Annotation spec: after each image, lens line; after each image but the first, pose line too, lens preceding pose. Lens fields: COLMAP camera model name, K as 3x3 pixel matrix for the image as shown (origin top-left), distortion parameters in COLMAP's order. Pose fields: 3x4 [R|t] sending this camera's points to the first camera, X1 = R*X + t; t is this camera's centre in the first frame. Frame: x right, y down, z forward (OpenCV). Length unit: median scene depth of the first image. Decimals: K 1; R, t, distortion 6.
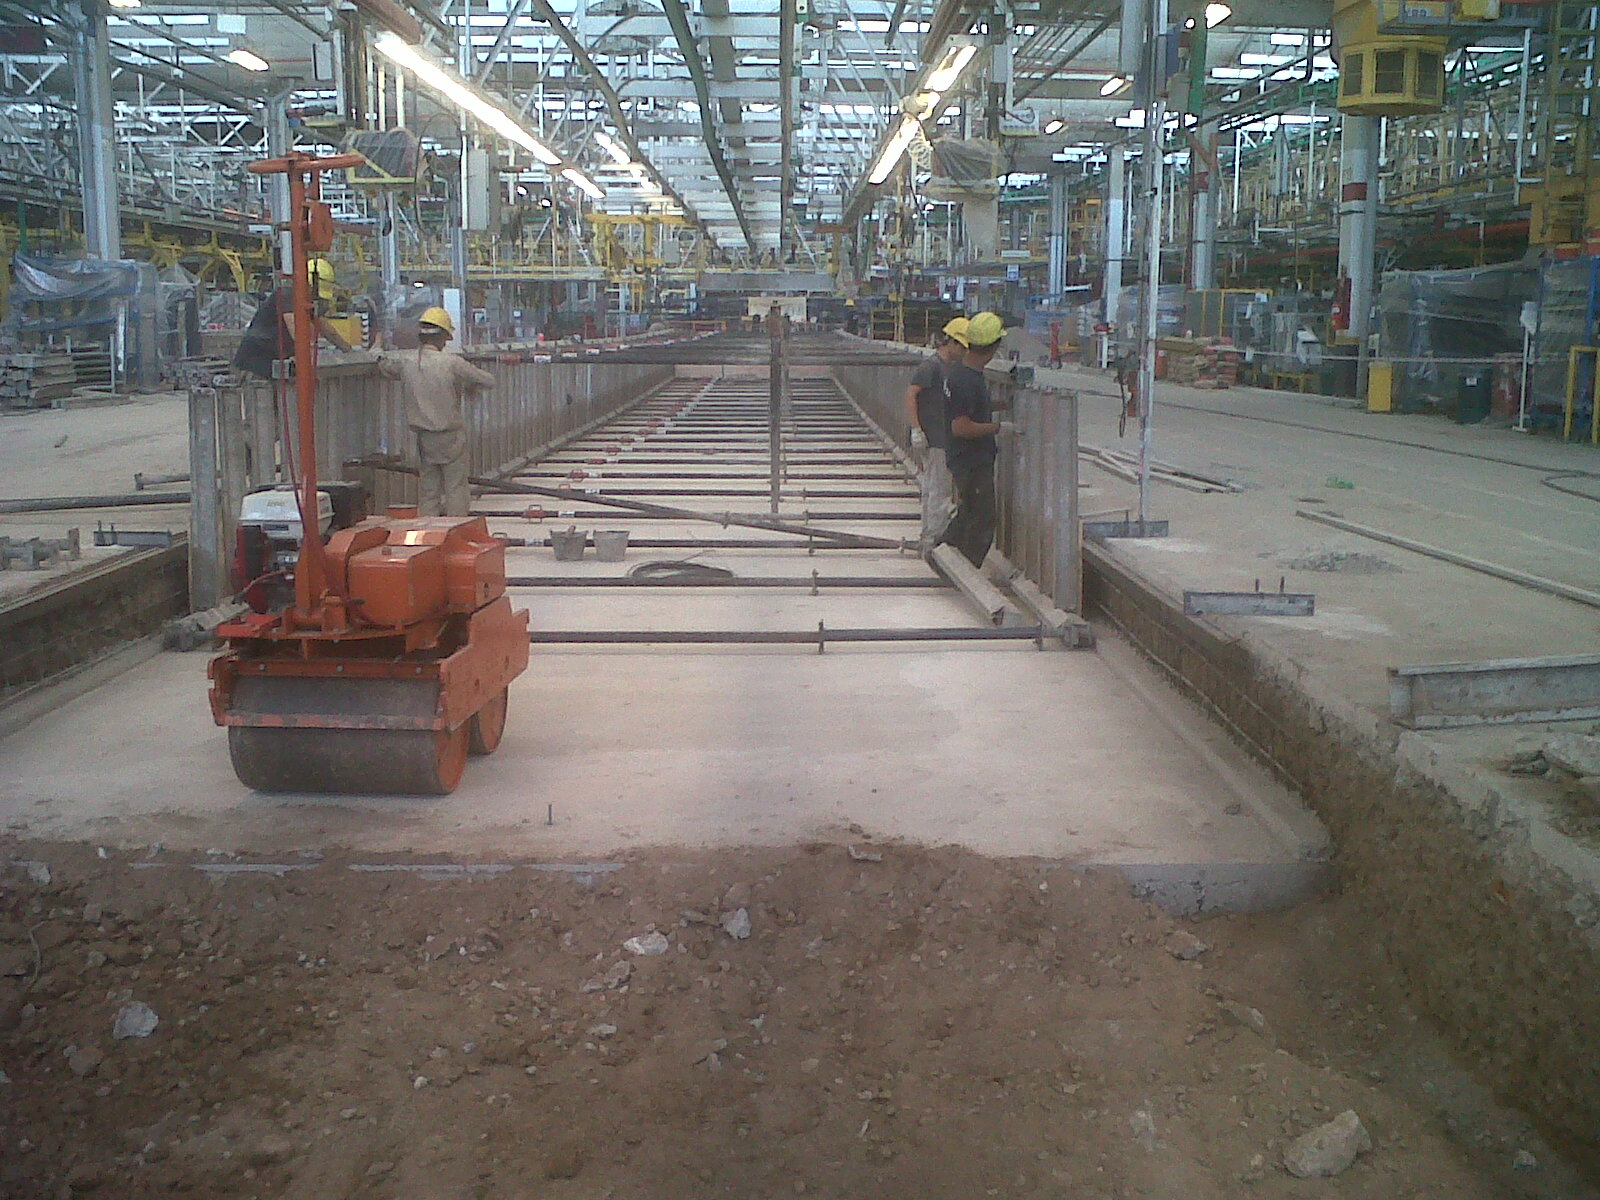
lens RADIAL K [[1761.4, 0, 800.0], [0, 1761.4, 600.0], [0, 0, 1]] dist [0.000723, -0.215505]
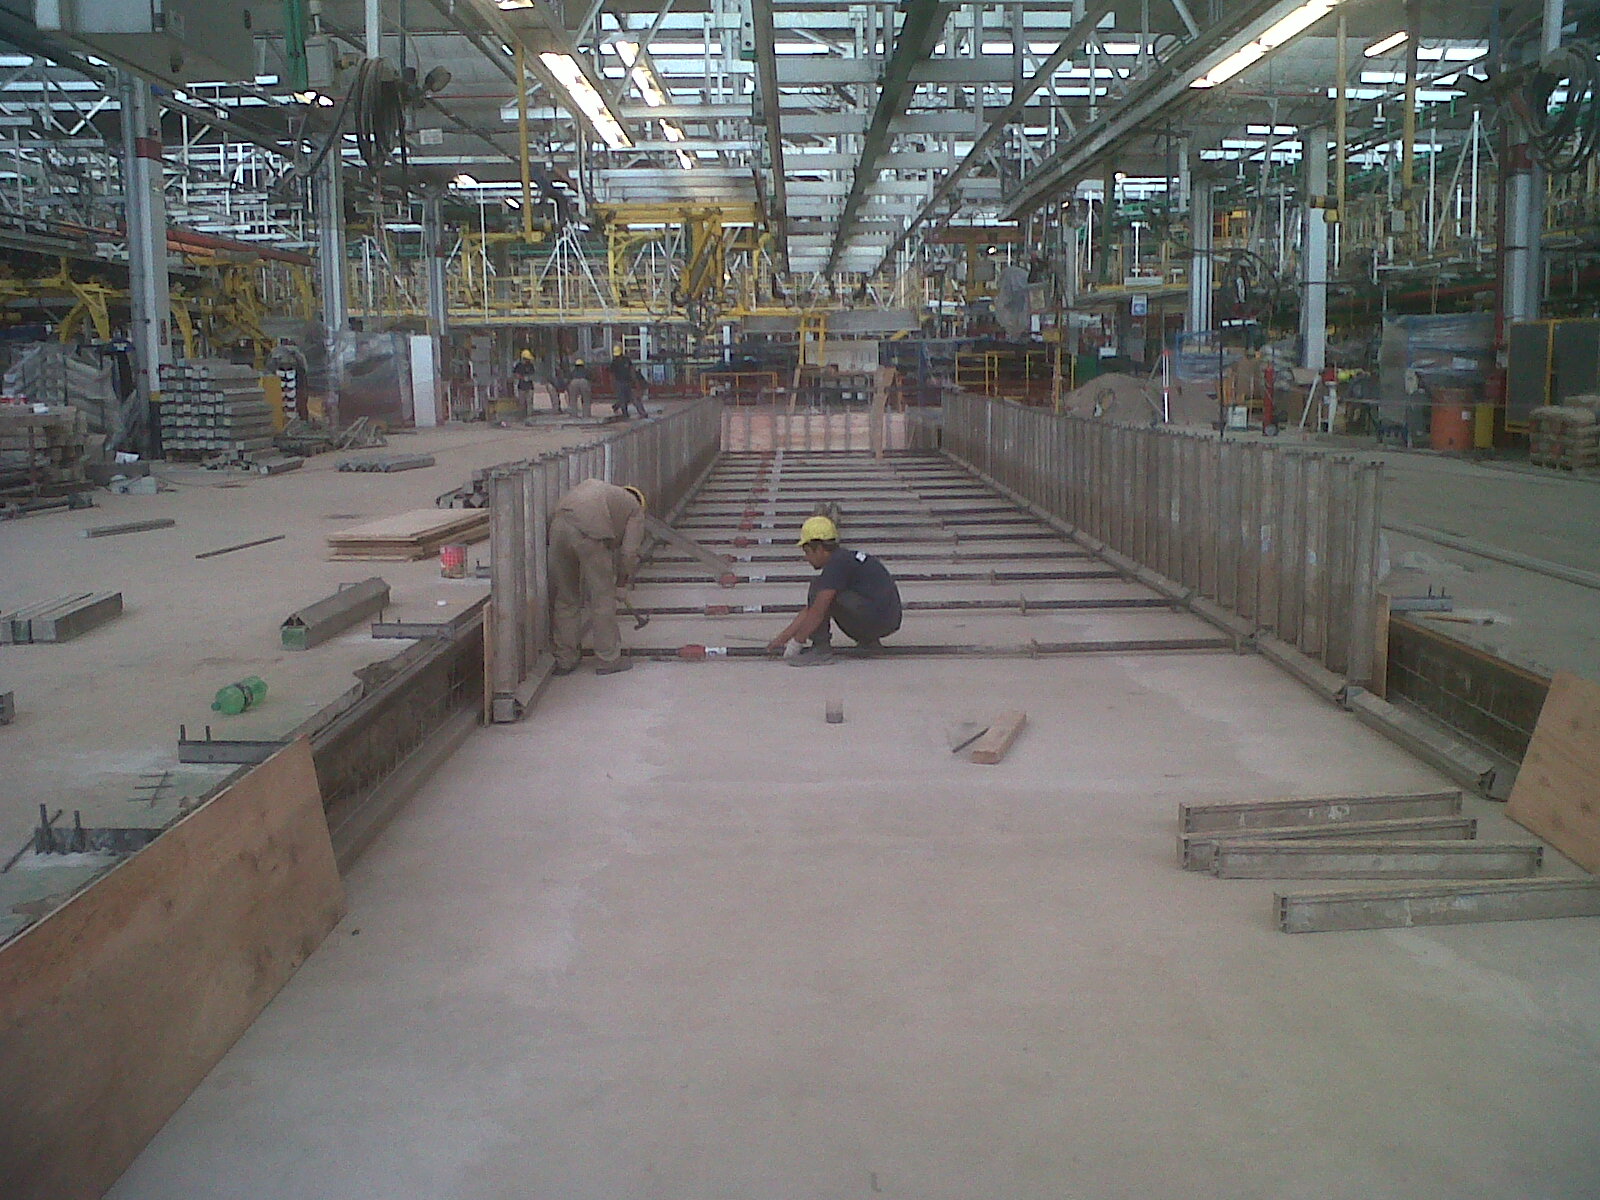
lens RADIAL K [[1761.4, 0, 800.0], [0, 1761.4, 600.0], [0, 0, 1]] dist [0.000723, -0.215505]
pose [[0.999855, -0.013685, -0.010143, -0.029435], [0.013419, 0.999577, -0.025813, -0.040841], [0.010492, 0.025673, 0.999615, 0.243119]]
